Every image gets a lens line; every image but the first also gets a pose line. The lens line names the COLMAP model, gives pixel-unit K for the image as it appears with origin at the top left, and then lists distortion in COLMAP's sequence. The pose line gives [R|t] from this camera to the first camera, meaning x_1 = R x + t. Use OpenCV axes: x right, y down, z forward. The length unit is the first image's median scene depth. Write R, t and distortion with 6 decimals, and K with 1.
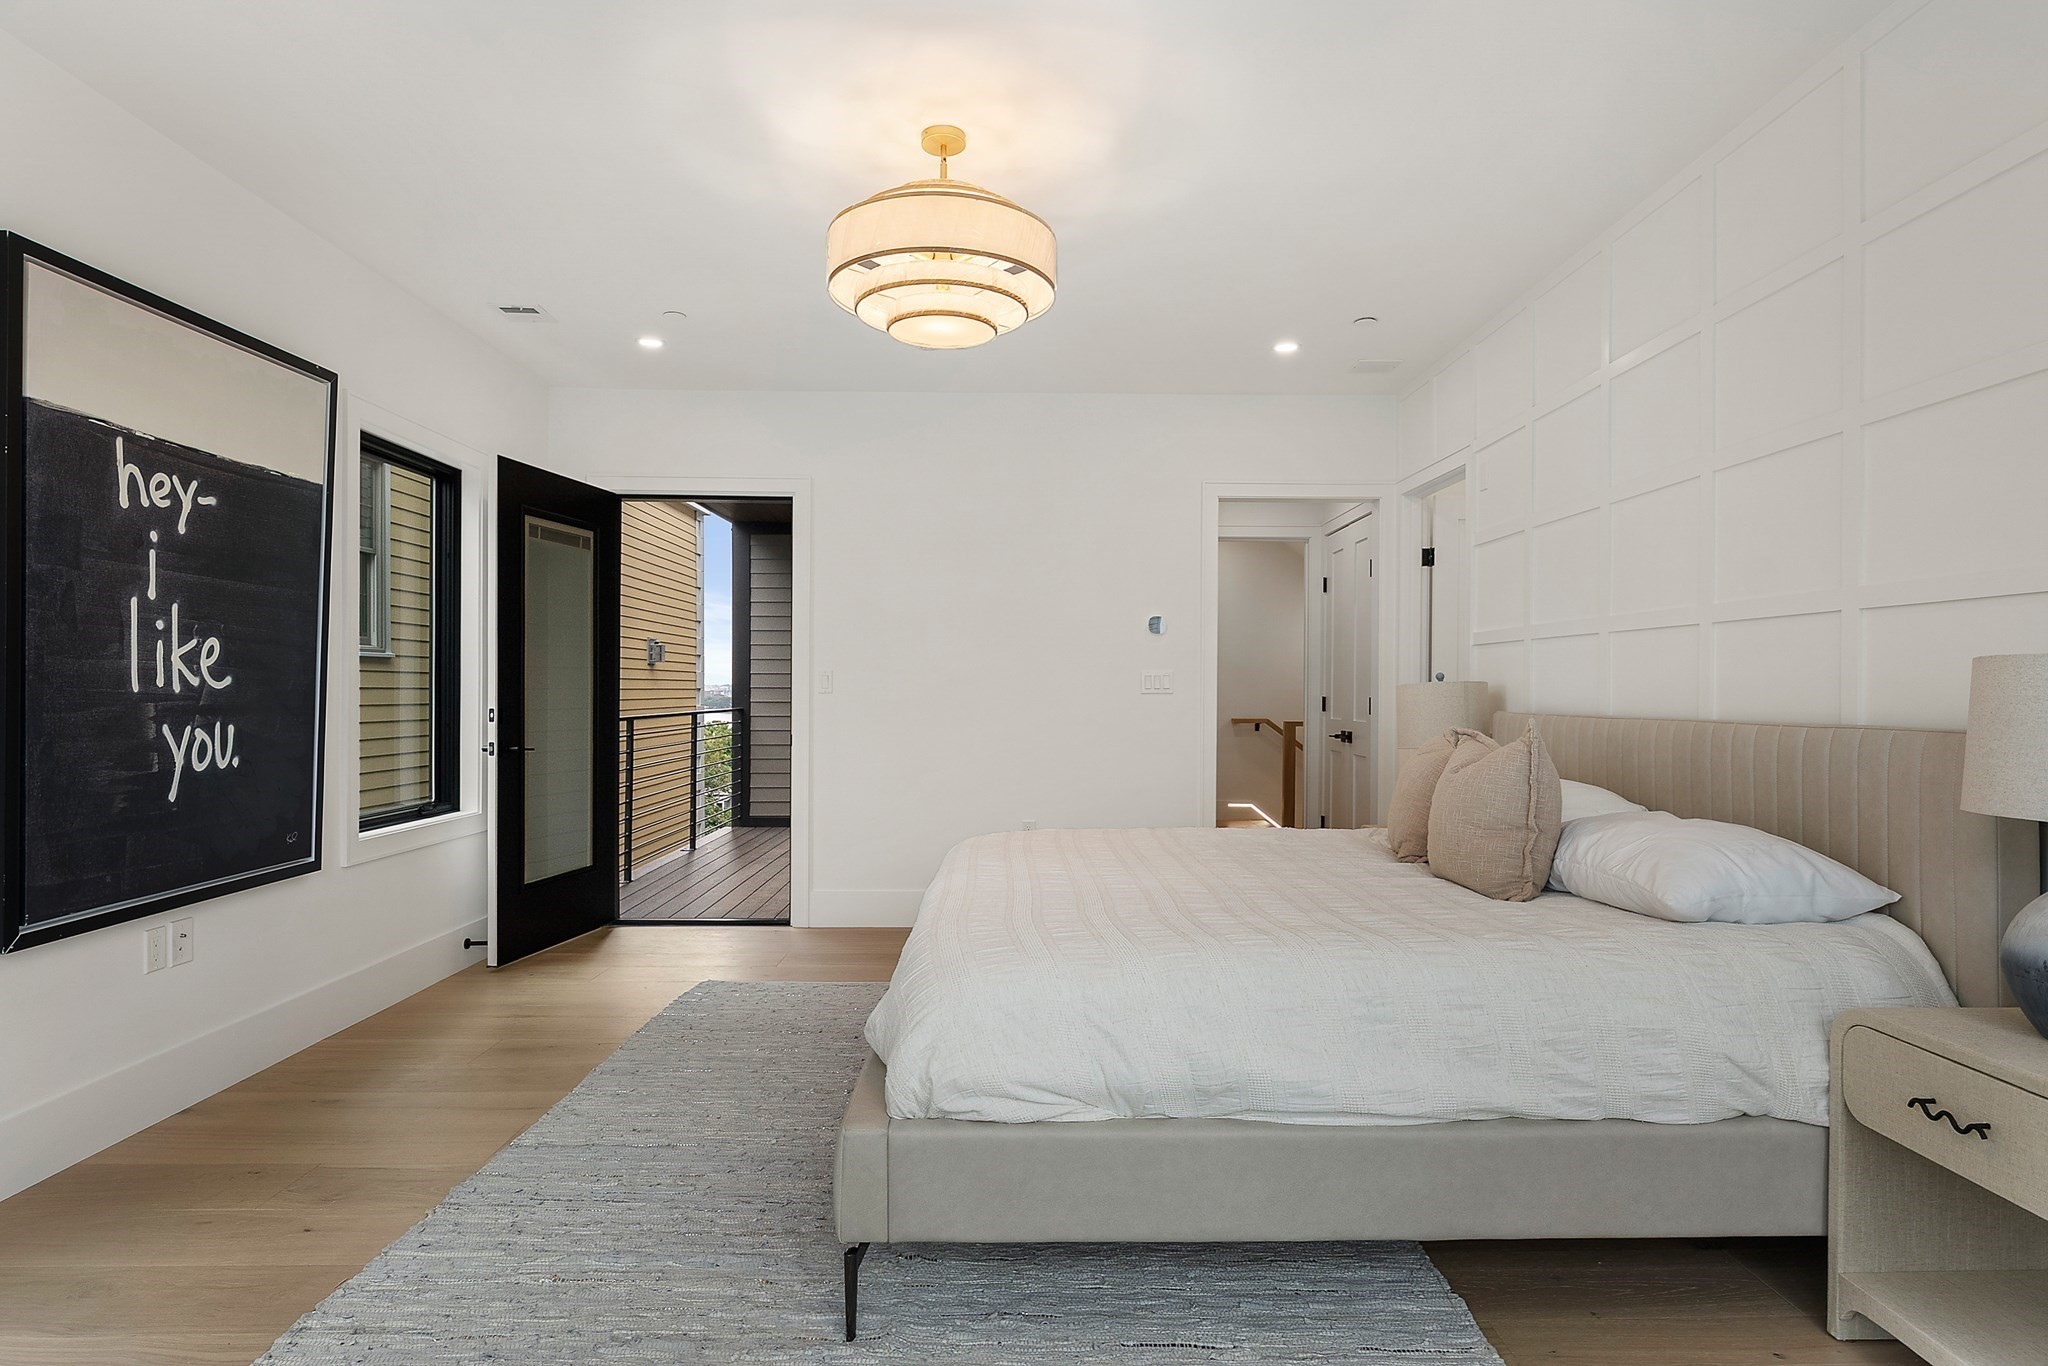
lens RADIAL K [[1107.5, 0, 1024.7], [0, 1107.5, 689.1], [0, 0, 1]] dist [-0.006809, 0.001676]
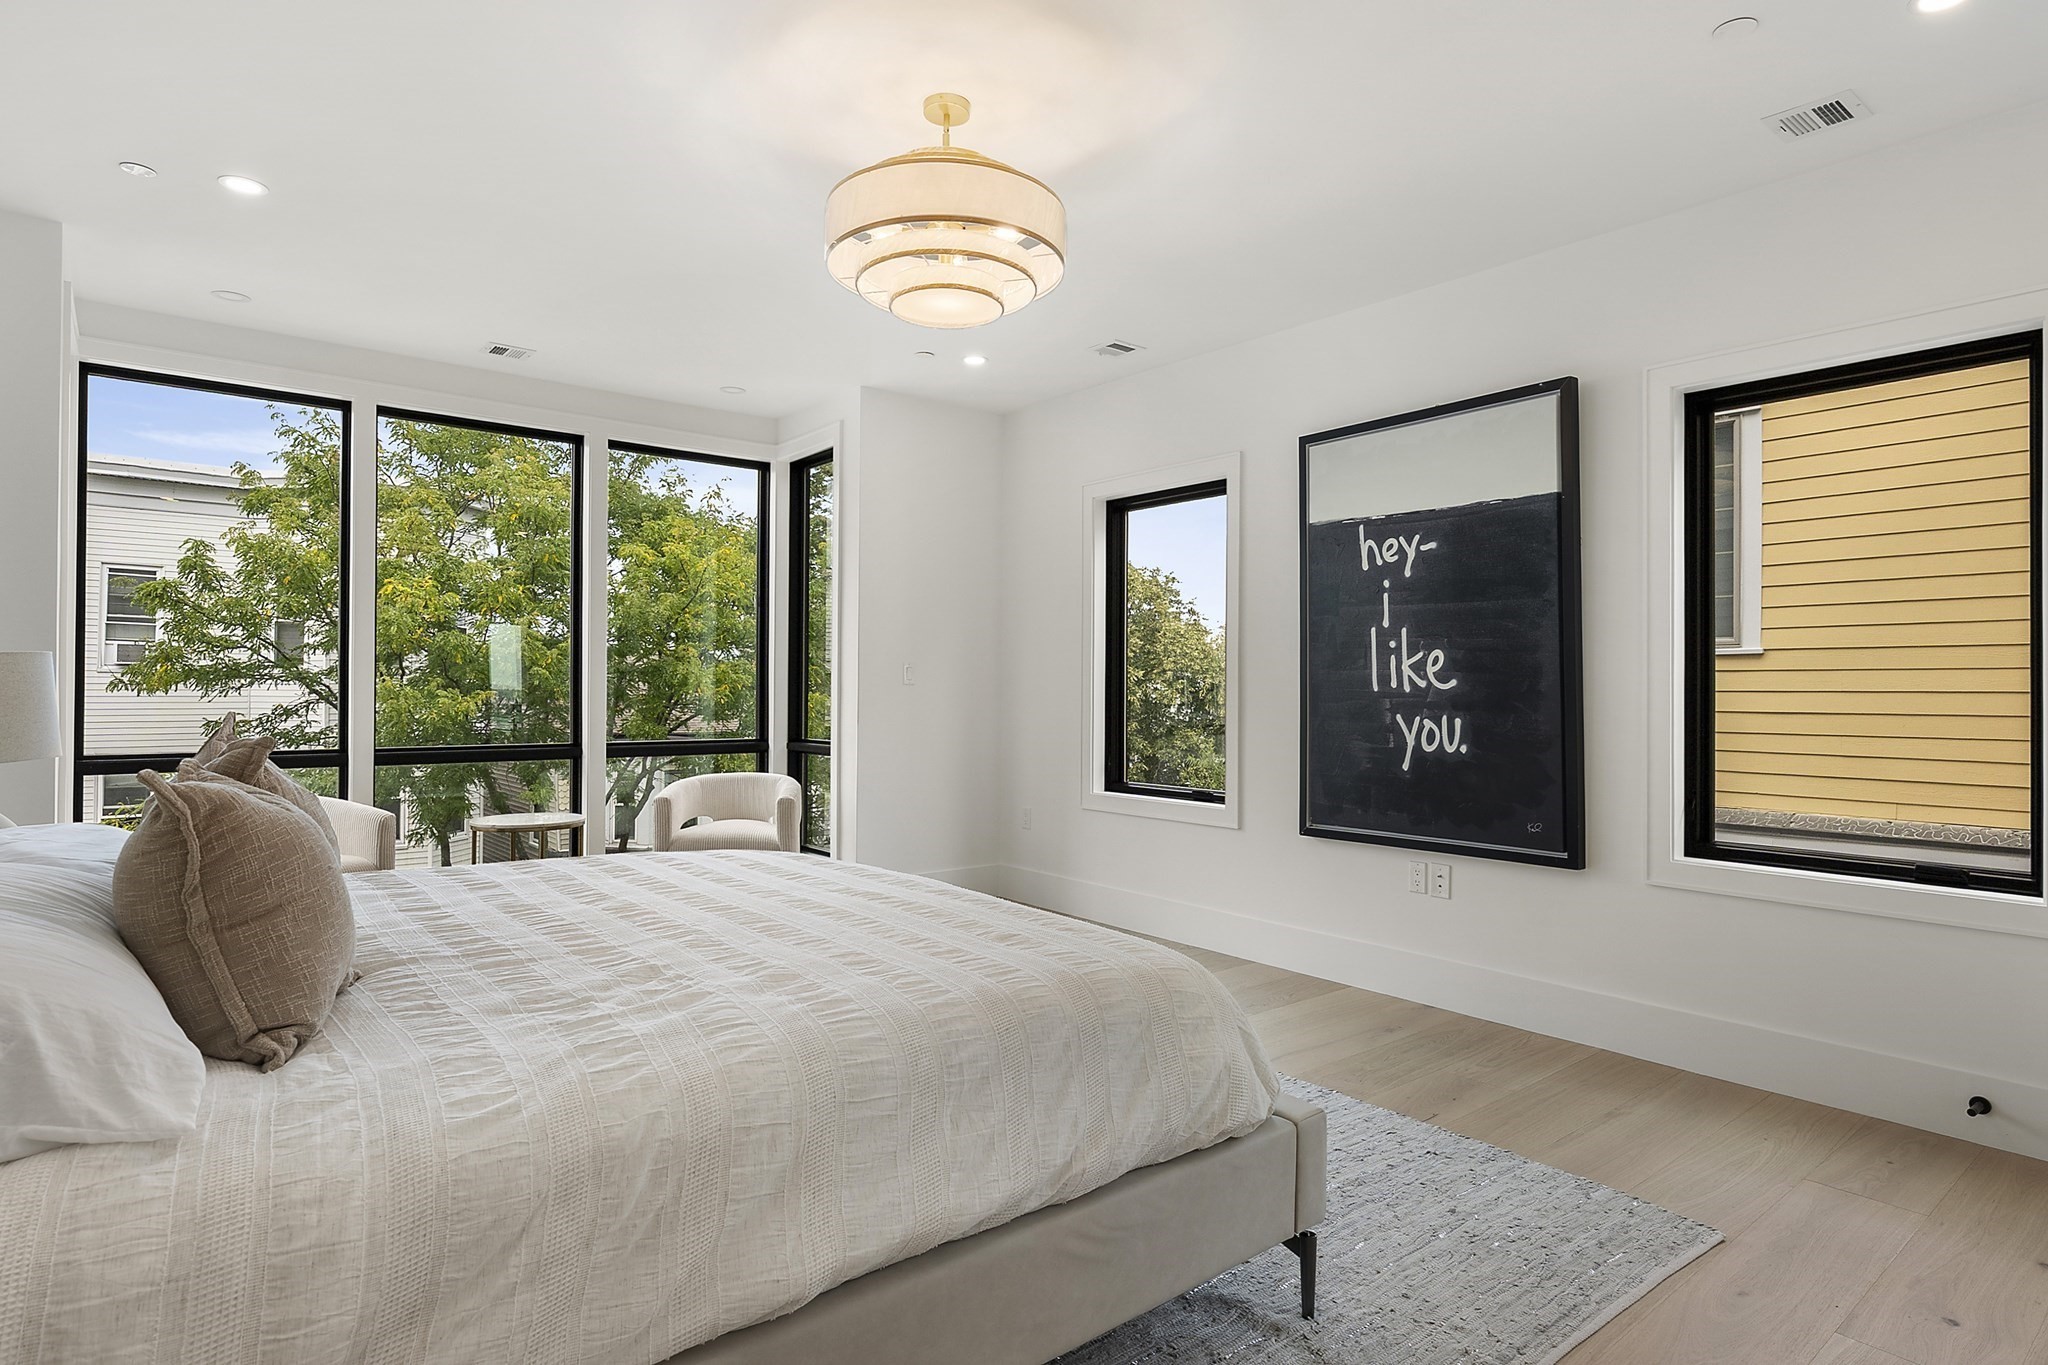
lens RADIAL K [[1107.5, 0, 1038.4], [0, 1107.5, 692.2], [0, 0, 1]] dist [-0.006809, 0.001676]
pose [[-0.779632, -0.011732, -0.626128, 0.457364], [-0.012712, 0.999915, -0.002908, 0.013314], [0.626109, 0.005693, -0.779715, 1.782264]]
